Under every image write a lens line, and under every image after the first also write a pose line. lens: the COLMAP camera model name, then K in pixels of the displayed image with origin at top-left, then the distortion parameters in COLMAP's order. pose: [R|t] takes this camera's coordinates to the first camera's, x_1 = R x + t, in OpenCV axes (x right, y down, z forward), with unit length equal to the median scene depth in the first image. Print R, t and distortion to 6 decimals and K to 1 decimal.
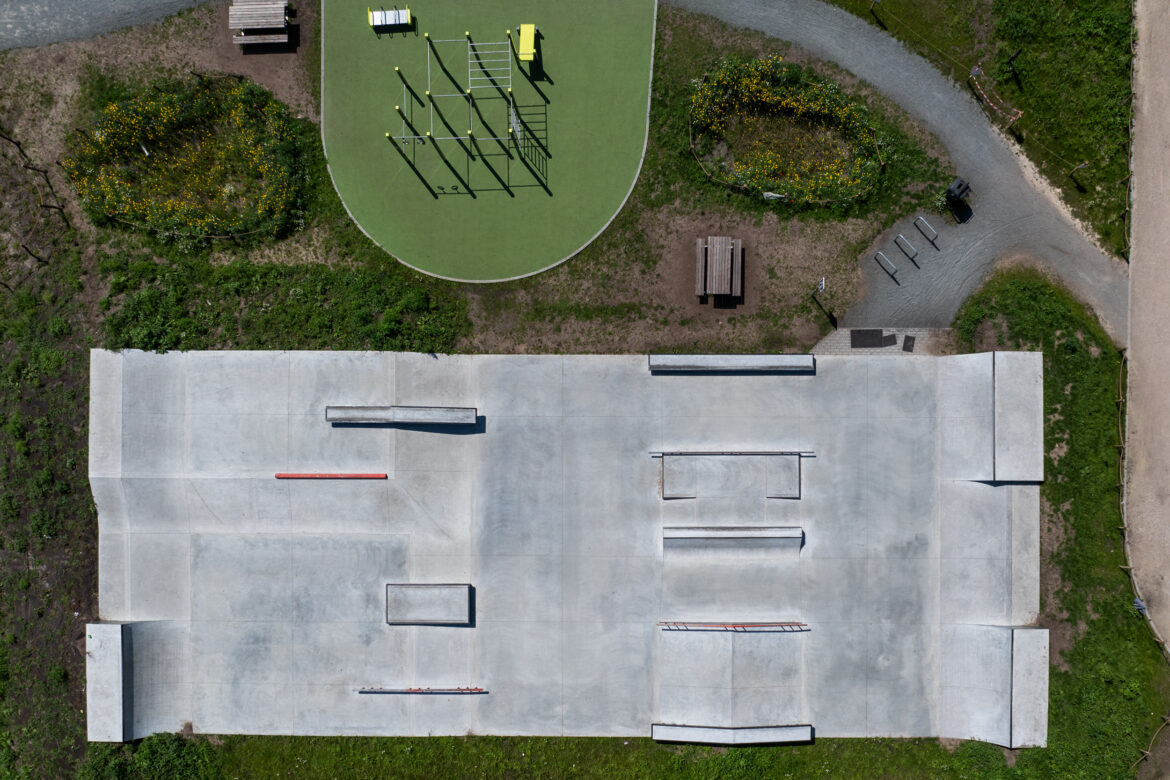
lens RADIAL K [[841.2, 0, 587.3], [0, 841.2, 475.9], [0, 0, 1]] dist [-0.036023, 0.002702]
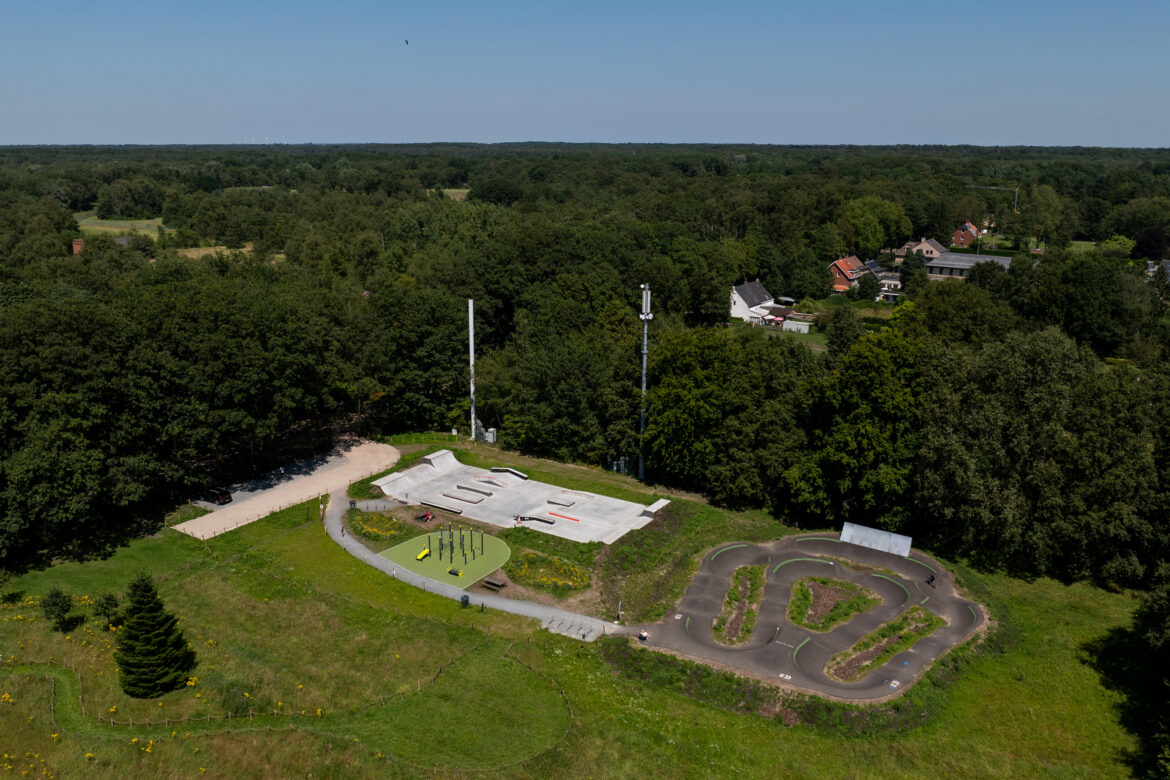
lens RADIAL K [[940.2, 0, 562.4], [0, 940.2, 363.4], [0, 0, 1]] dist [-0.033530, -0.002935]
pose [[-0.838934, -0.122709, 0.530220, -2.054337], [0.544234, -0.189650, 0.817216, -2.713692], [0.000276, 0.974154, 0.225887, -0.348699]]
